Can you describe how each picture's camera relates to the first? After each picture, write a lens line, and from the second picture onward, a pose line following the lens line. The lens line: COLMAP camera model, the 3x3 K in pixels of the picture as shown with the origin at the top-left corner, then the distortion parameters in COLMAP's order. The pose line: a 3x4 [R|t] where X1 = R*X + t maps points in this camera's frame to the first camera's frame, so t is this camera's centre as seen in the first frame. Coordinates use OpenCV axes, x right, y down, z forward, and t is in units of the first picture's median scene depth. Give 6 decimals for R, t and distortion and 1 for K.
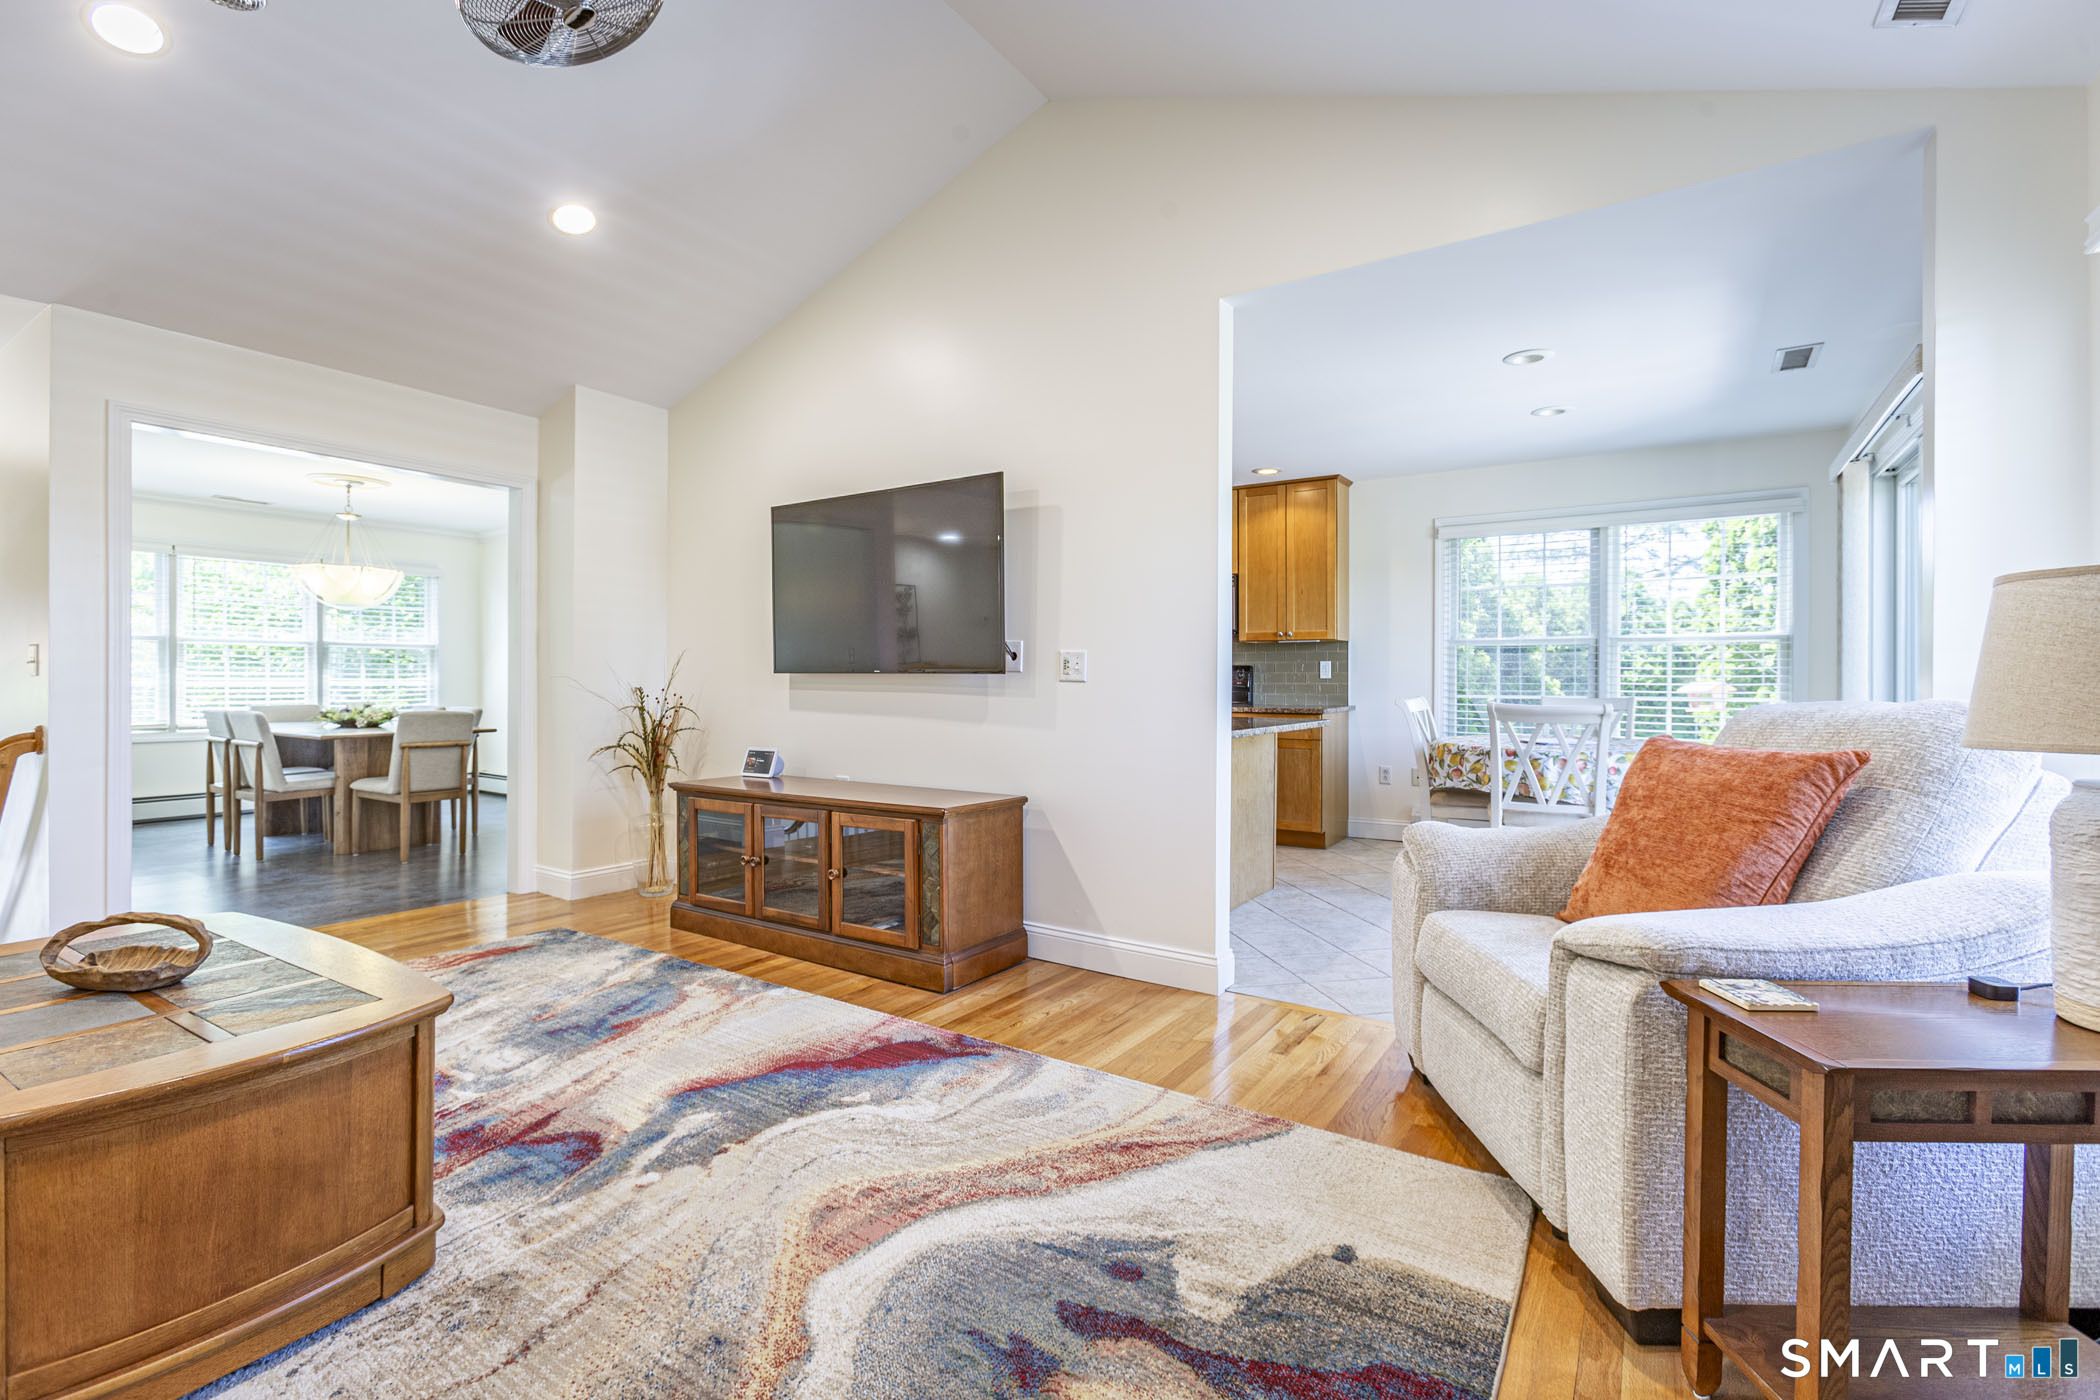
lens RADIAL K [[940.3, 0, 1042.3], [0, 940.3, 667.4], [0, 0, 1]] dist [-0.023637, 0.011522]
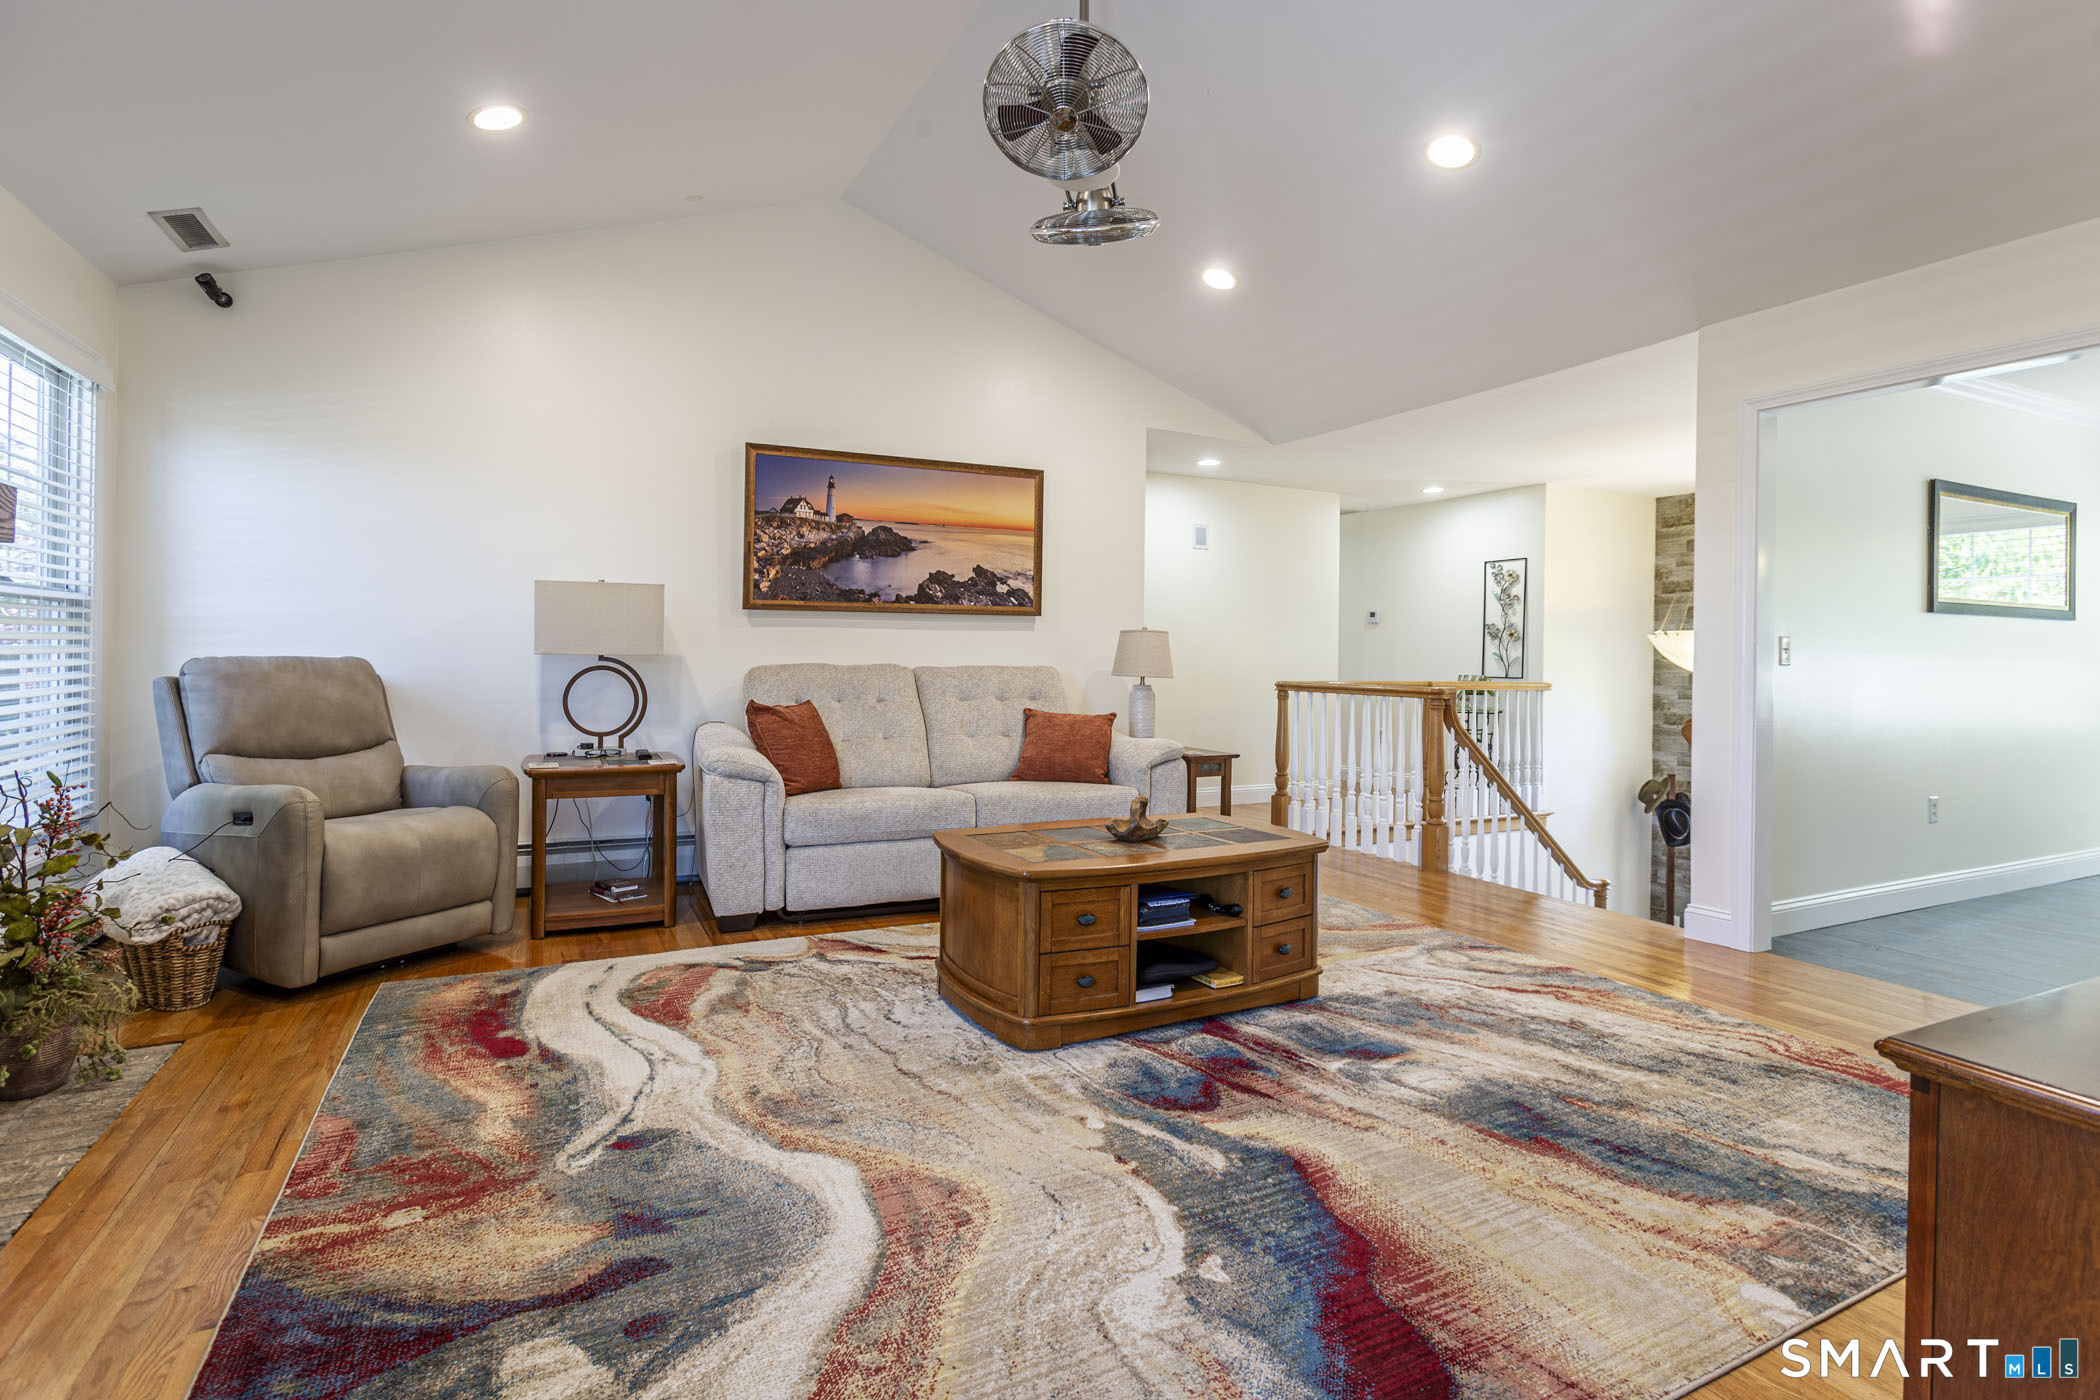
lens RADIAL K [[955.7, 0, 976.4], [0, 955.7, 664.4], [0, 0, 1]] dist [-0.012931, 0.009148]
pose [[-0.521585, -0.007139, -0.853169, 0.496251], [-0.003543, 0.999974, -0.006201, 0.027180], [0.853192, -0.000211, -0.521597, 1.243371]]
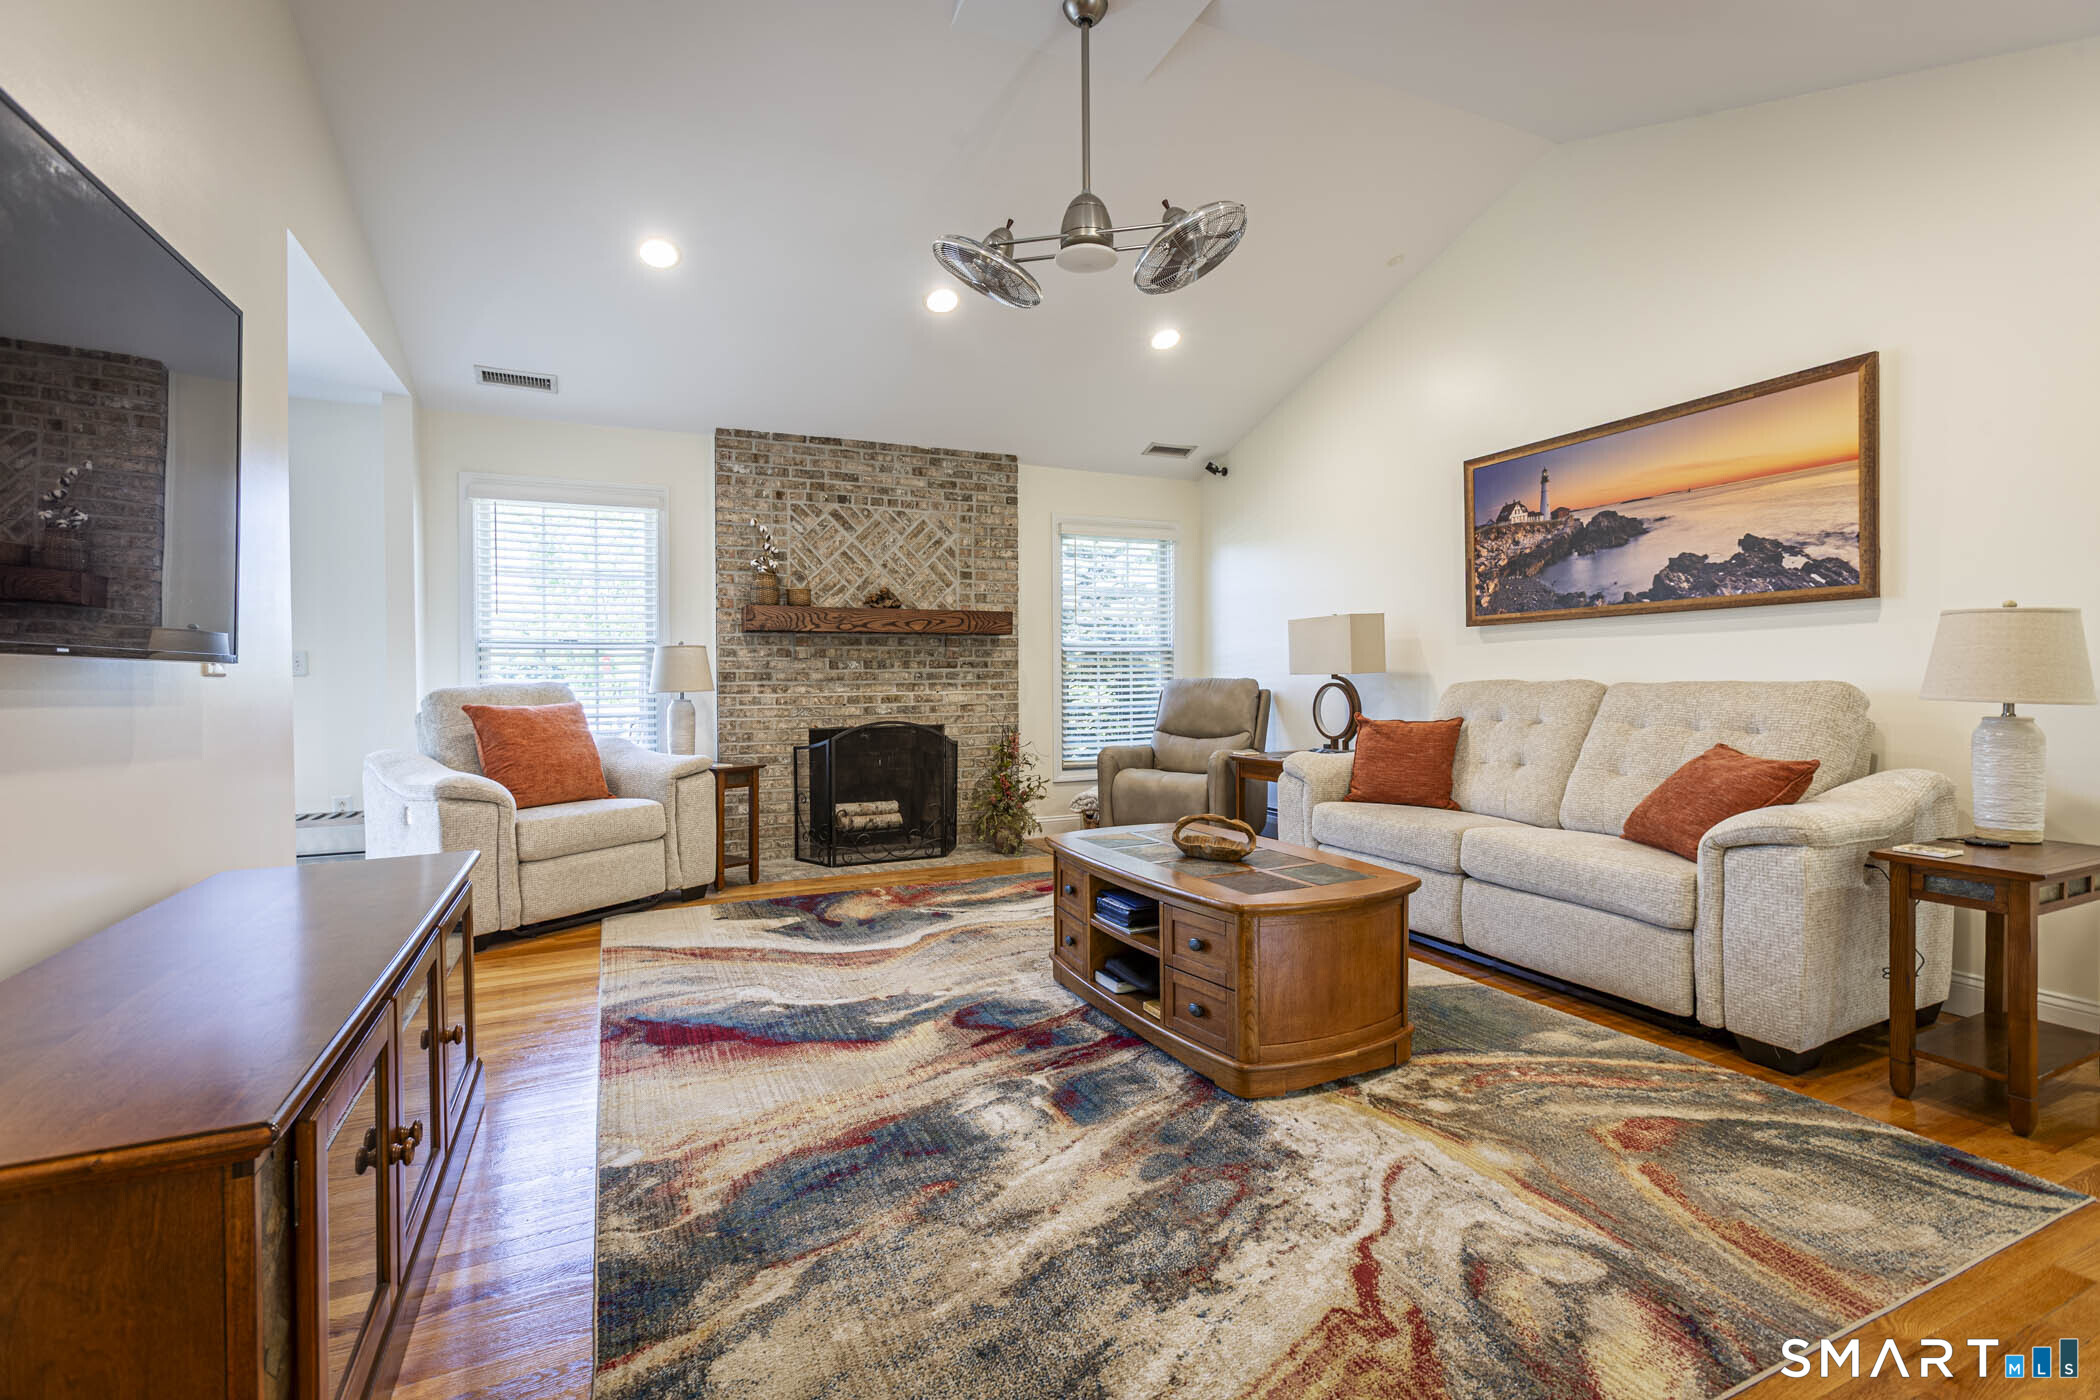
lens RADIAL K [[928.7, 0, 1050.0], [0, 928.7, 700.0], [0, 0, 1]] dist [-0.000595, 0.000340]
pose [[-0.855820, -0.013206, 0.517105, -1.182080], [-0.003941, 0.999812, 0.019011, 0.022062], [-0.517258, 0.014232, -0.855711, 1.912107]]
